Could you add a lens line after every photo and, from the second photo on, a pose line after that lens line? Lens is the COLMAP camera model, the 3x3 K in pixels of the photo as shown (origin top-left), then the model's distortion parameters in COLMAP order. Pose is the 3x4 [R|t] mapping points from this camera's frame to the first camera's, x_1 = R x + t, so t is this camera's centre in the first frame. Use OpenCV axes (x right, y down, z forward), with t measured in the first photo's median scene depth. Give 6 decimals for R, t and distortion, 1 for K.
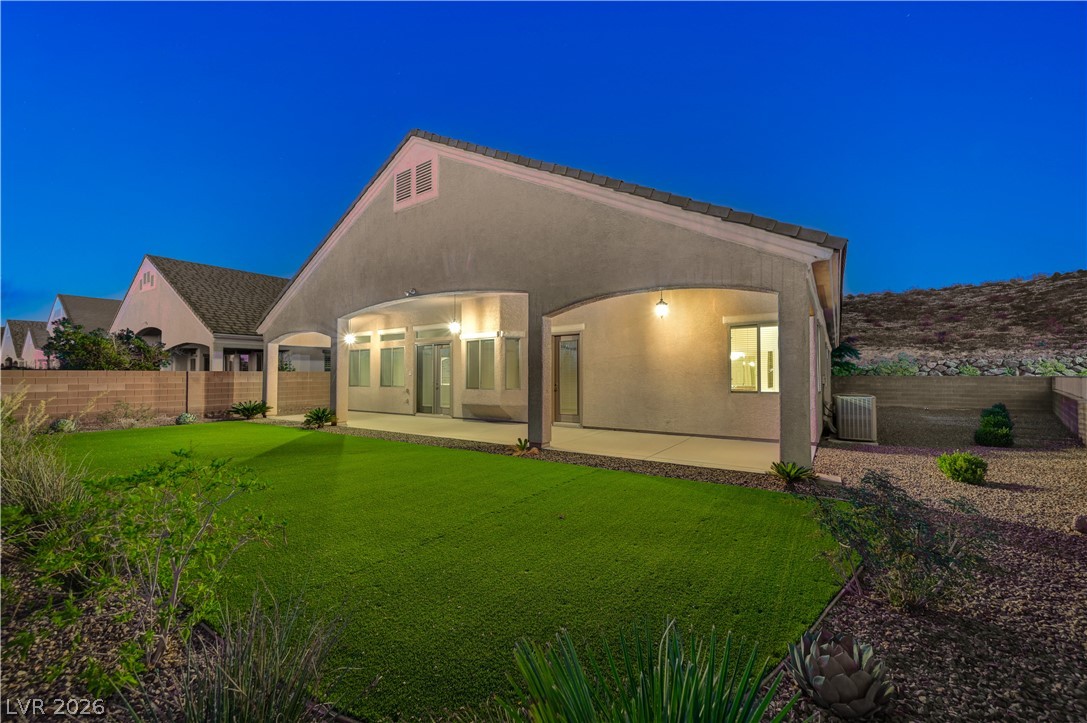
lens RADIAL K [[420.6, 0, 543.5], [0, 420.6, 361.5], [0, 0, 1]] dist [0.000583, 0.000031]
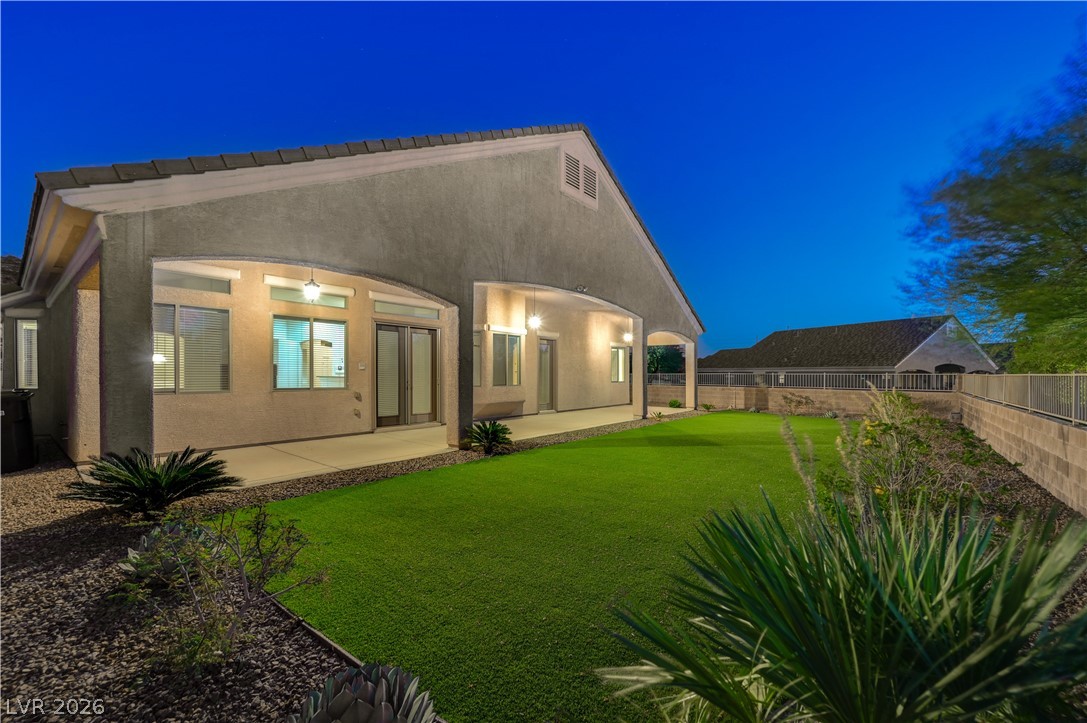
lens RADIAL K [[438.0, 0, 543.6], [0, 438.0, 373.9], [0, 0, 1]] dist [-0.000713, -0.000090]
pose [[0.070007, 0.002452, 0.997544, -1.139165], [-0.035835, 0.999358, 0.000059, 0.035773], [-0.996903, -0.035751, 0.070050, 0.842616]]
